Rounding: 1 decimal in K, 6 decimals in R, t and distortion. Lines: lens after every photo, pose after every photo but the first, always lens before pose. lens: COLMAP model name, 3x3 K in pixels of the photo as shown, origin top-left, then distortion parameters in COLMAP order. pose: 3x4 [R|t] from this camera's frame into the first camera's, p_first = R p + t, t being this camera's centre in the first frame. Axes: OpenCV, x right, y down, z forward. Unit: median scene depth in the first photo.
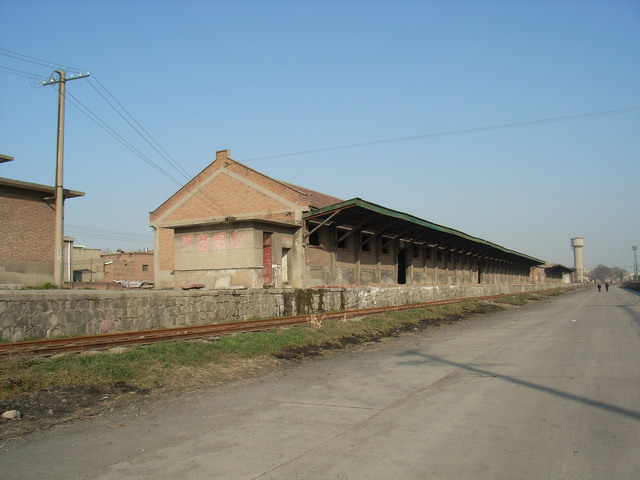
lens RADIAL K [[566.0, 0, 319.3], [0, 566.0, 240.1], [0, 0, 1]] dist [0.008701, 0.003026]
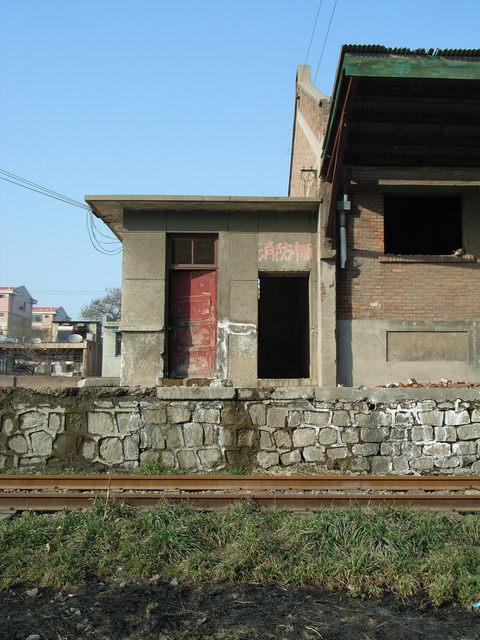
lens RADIAL K [[698.8, 0, 240.1], [0, 698.8, 318.6], [0, 0, 1]] dist [0.010237, 0.000000]
pose [[0.467869, -0.066901, -0.881262, 0.378062], [0.057505, 0.997322, -0.045182, 0.073663], [0.881925, -0.029538, 0.470463, 0.940421]]
